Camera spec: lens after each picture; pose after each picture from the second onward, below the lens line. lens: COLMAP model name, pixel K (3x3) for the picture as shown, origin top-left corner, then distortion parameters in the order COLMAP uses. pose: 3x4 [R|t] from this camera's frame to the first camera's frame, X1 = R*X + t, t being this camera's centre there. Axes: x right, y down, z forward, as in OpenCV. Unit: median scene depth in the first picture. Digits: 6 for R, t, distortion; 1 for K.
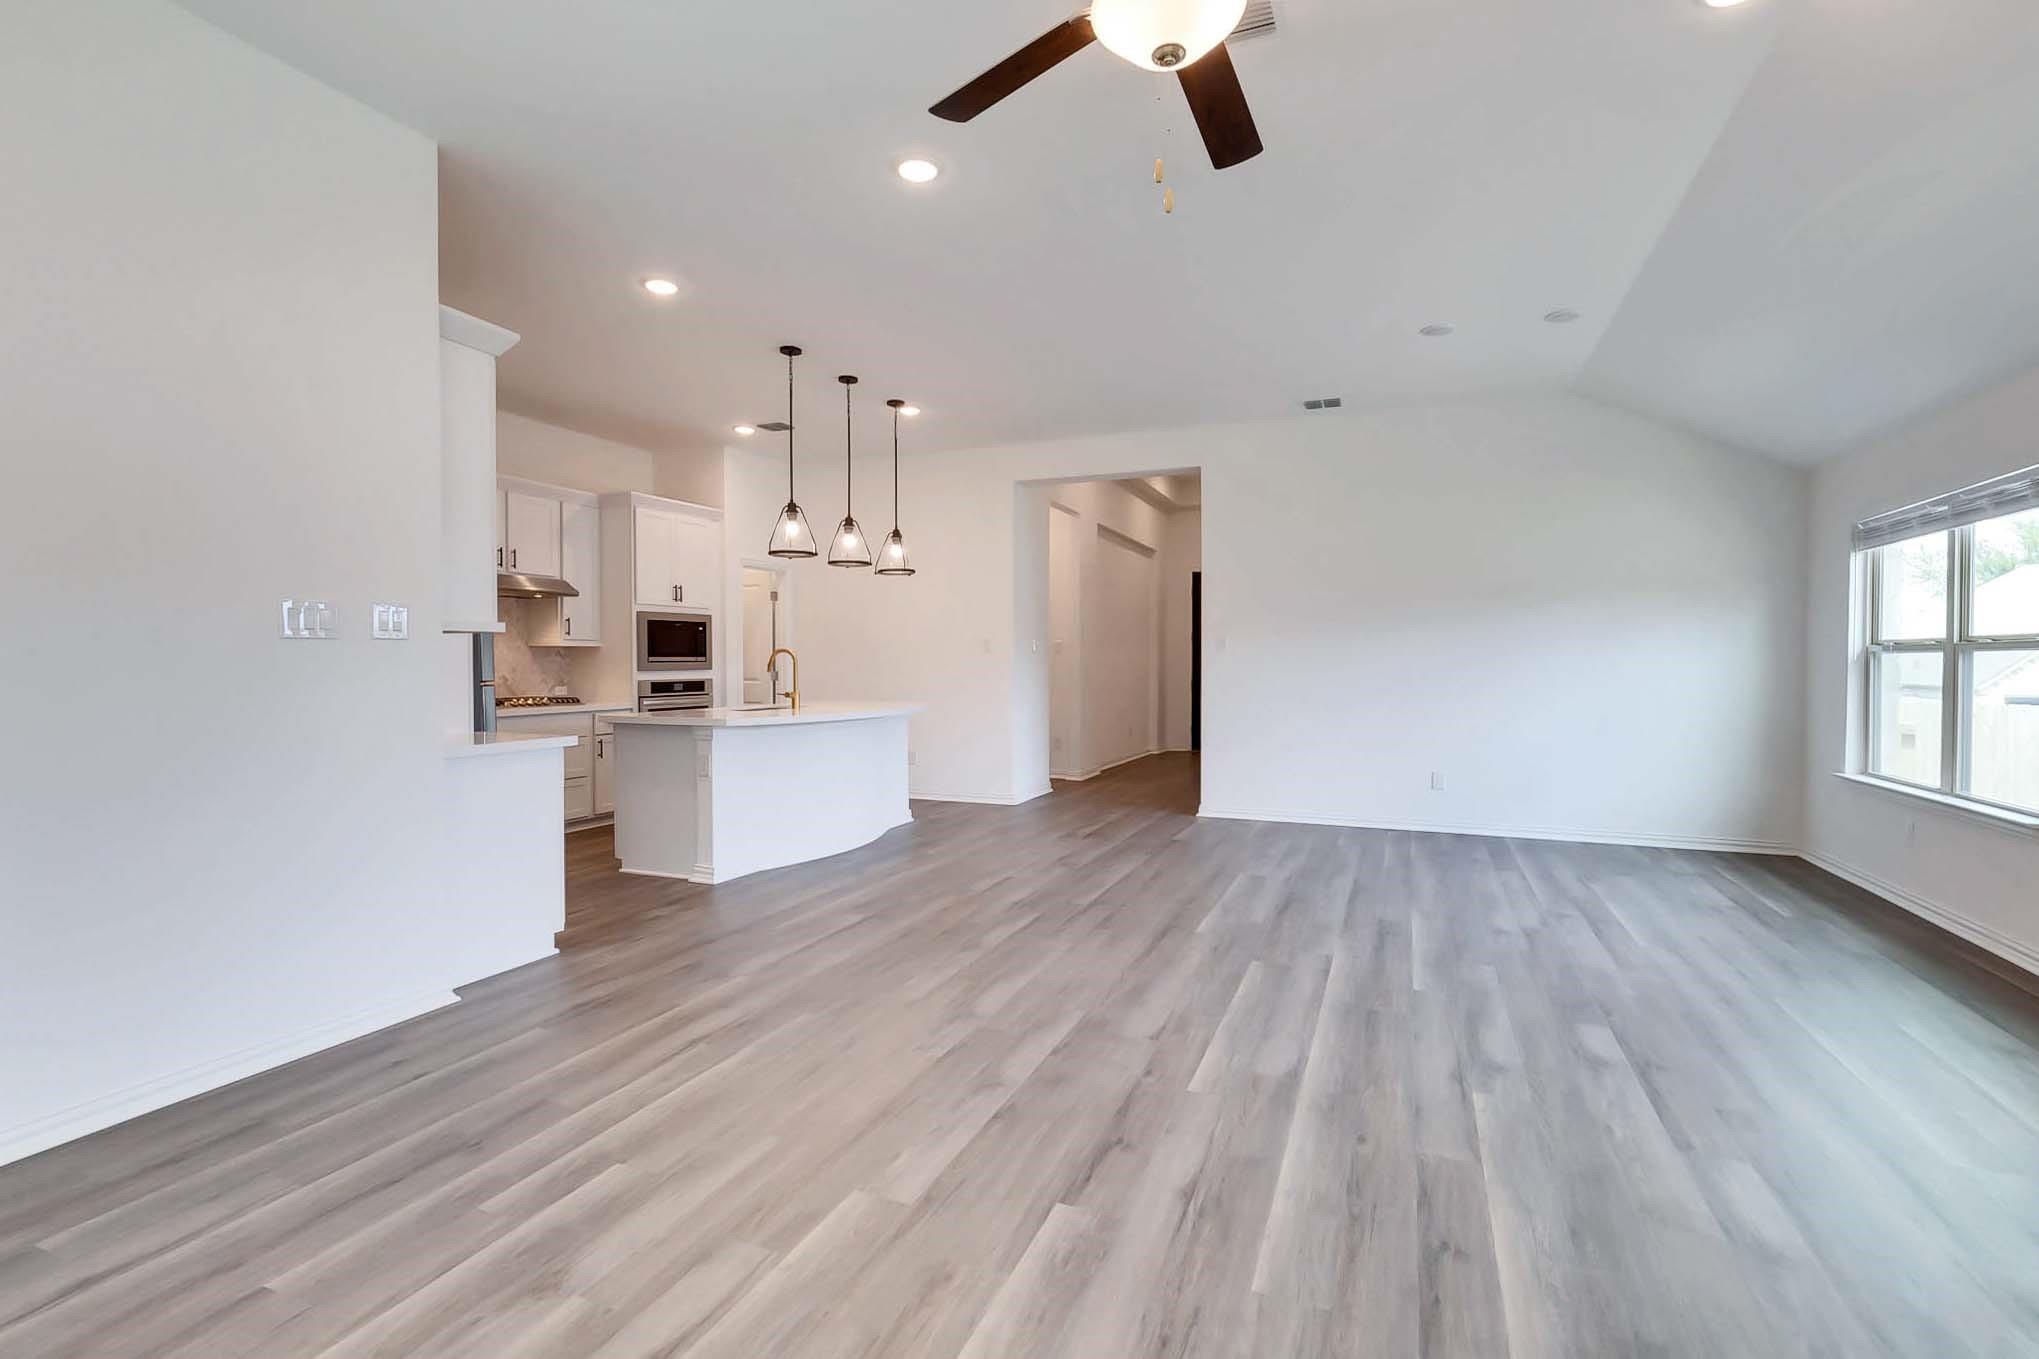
lens RADIAL K [[941.8, 0, 1019.5], [0, 941.8, 679.5], [0, 0, 1]] dist [0.010848, -0.000367]
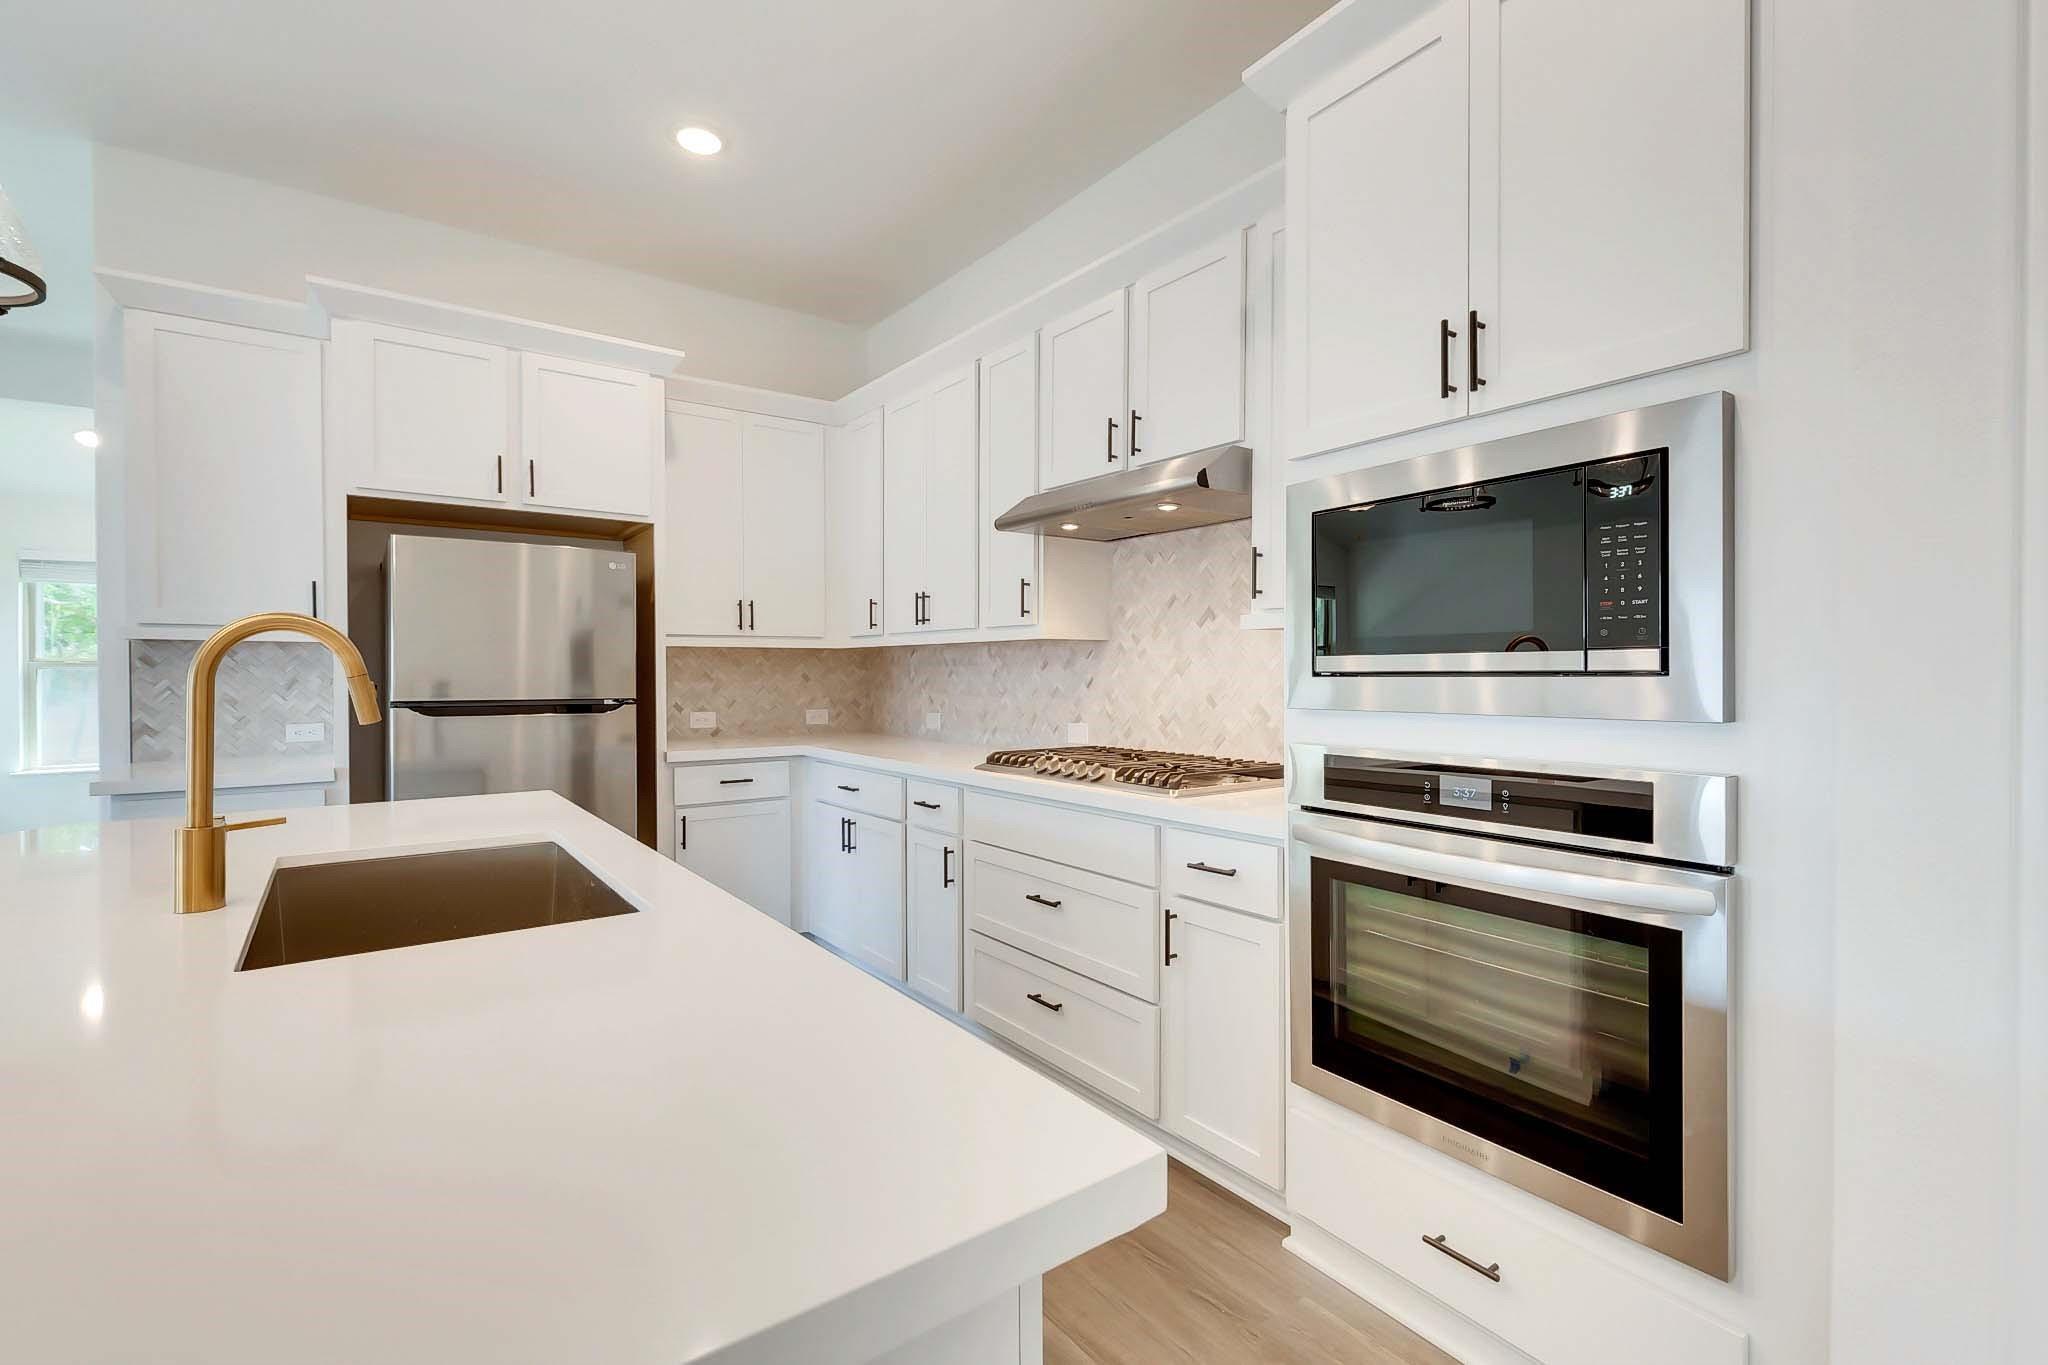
lens RADIAL K [[920.3, 0, 1024.0], [0, 920.3, 682.5], [0, 0, 1]] dist [0.007800, -0.000244]
pose [[-0.519055, 0.011938, -0.854657, -0.142985], [-0.014411, 0.999638, 0.022715, -0.022224], [0.854619, 0.024107, -0.518695, 1.115564]]
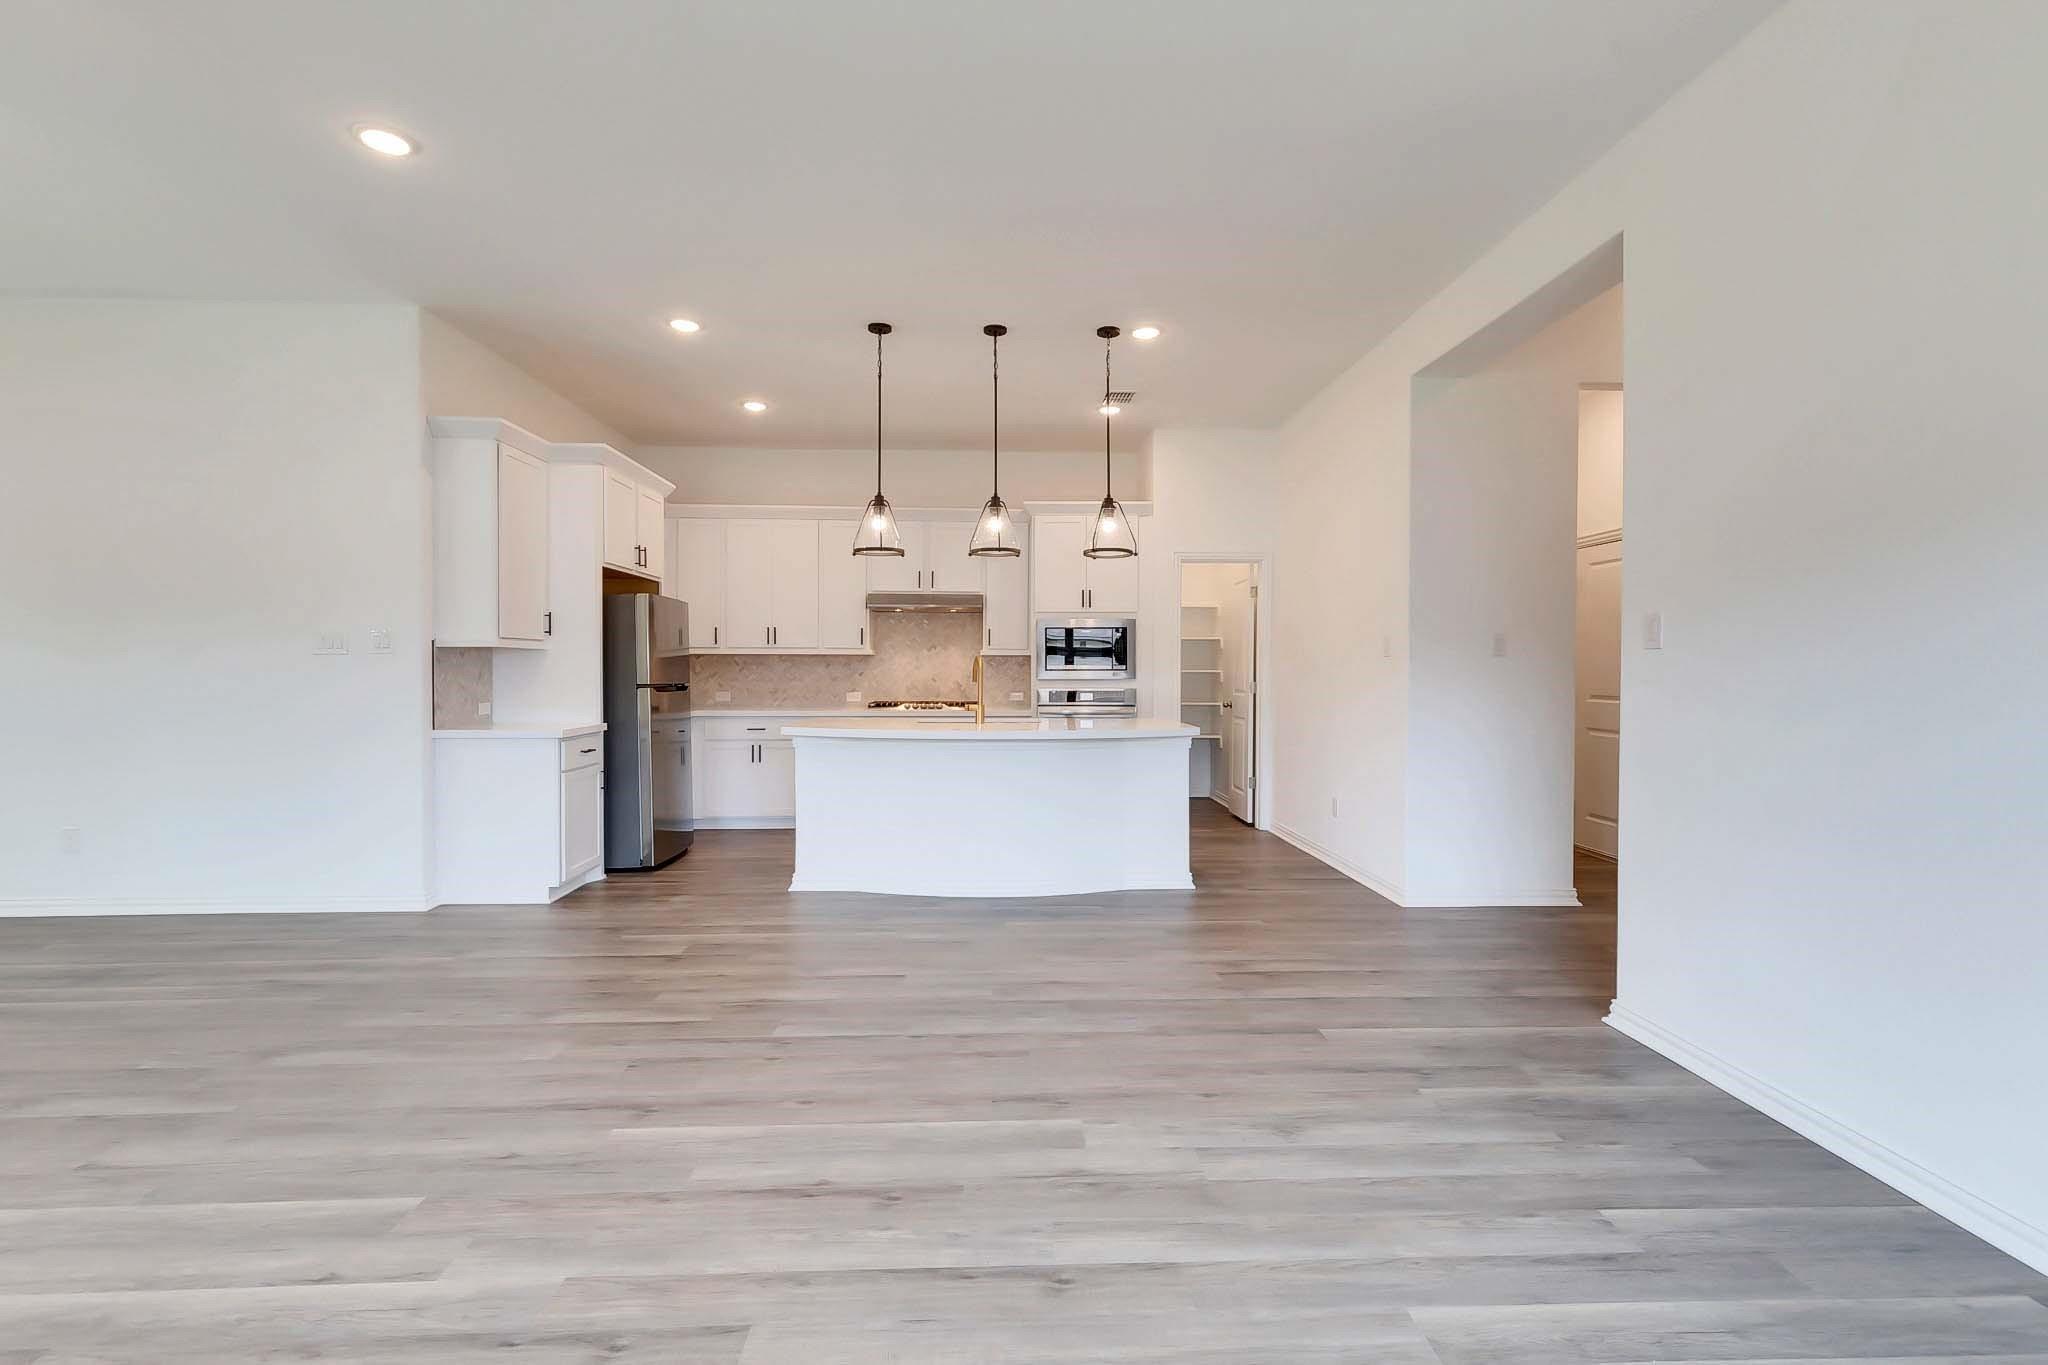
lens RADIAL K [[920.3, 0, 1024.0], [0, 920.3, 682.5], [0, 0, 1]] dist [0.007800, -0.000244]
pose [[0.417457, 0.015382, -0.908566, 0.498339], [-0.020223, 0.999766, 0.007634, -0.013215], [0.908471, 0.015187, 0.417671, 0.603697]]
